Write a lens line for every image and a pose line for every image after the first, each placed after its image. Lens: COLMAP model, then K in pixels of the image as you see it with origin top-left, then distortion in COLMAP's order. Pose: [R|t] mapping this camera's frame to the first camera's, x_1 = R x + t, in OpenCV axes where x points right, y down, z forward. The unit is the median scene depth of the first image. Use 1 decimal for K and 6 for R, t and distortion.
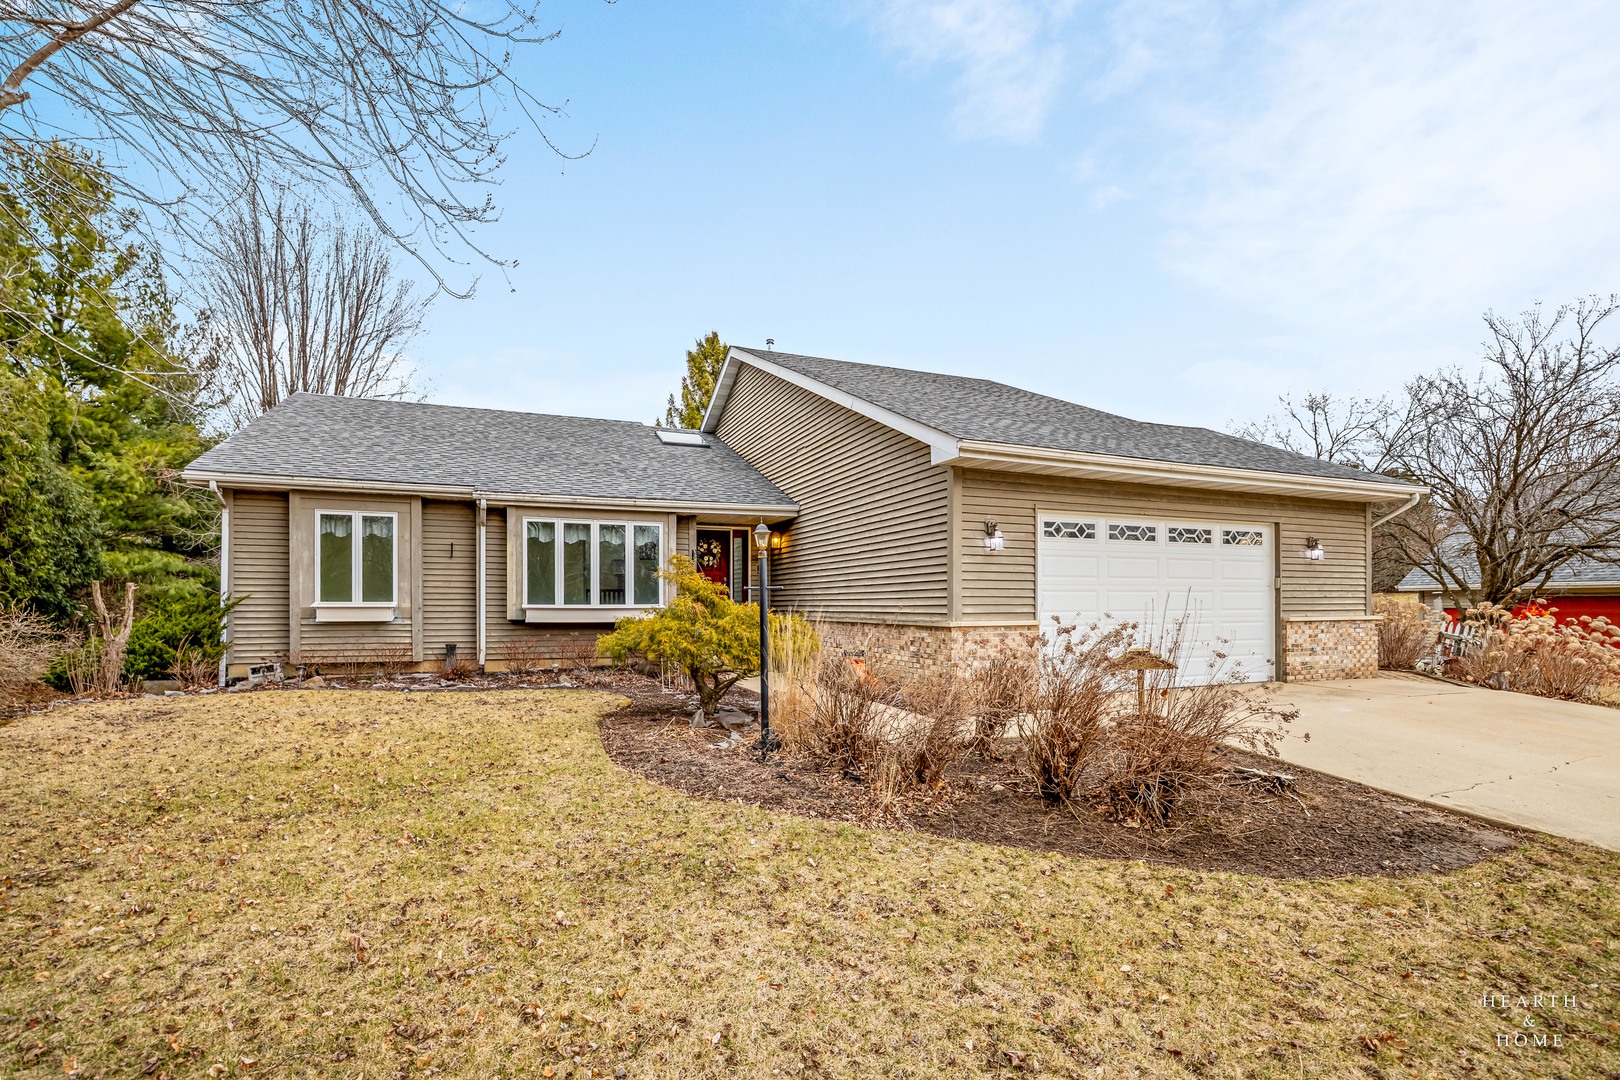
lens RADIAL K [[706.7, 0, 843.5], [0, 706.7, 592.6], [0, 0, 1]] dist [-0.002642, 0.003158]
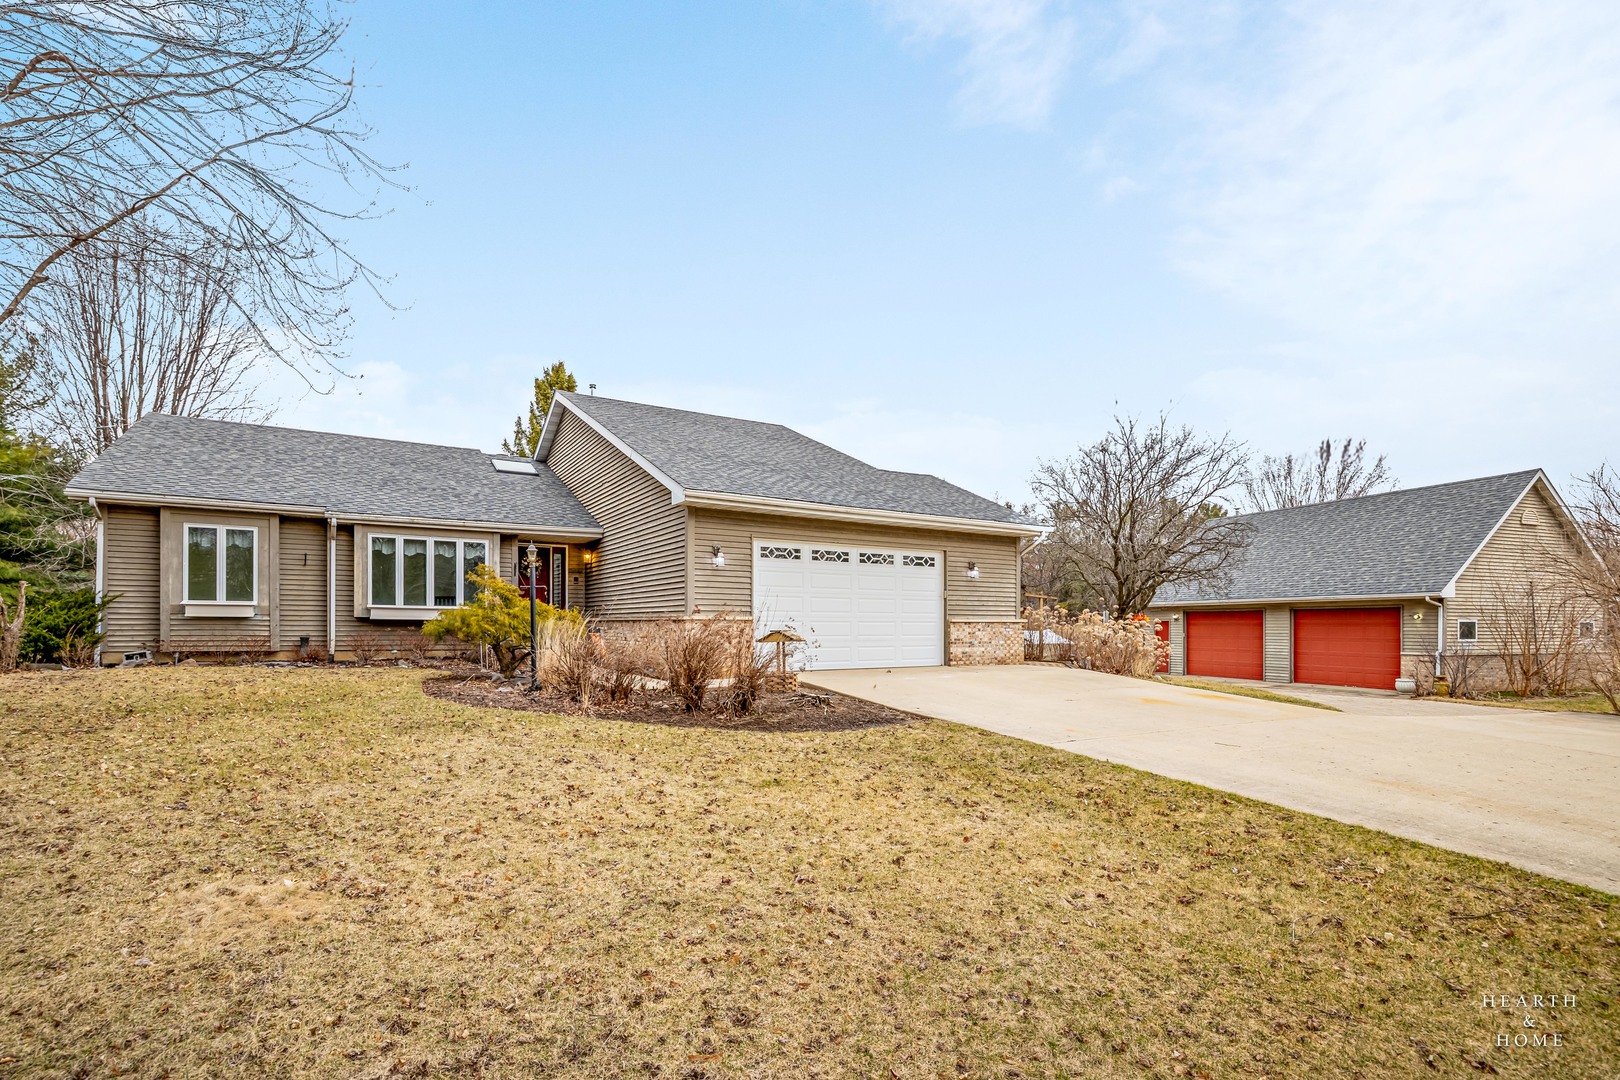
lens RADIAL K [[706.7, 0, 793.8], [0, 706.7, 622.8], [0, 0, 1]] dist [-0.002642, 0.003158]
pose [[0.993640, 0.009264, 0.112222, 0.147830], [-0.011034, 0.999824, 0.015164, 0.022024], [-0.112061, -0.016306, 0.993567, -0.309904]]
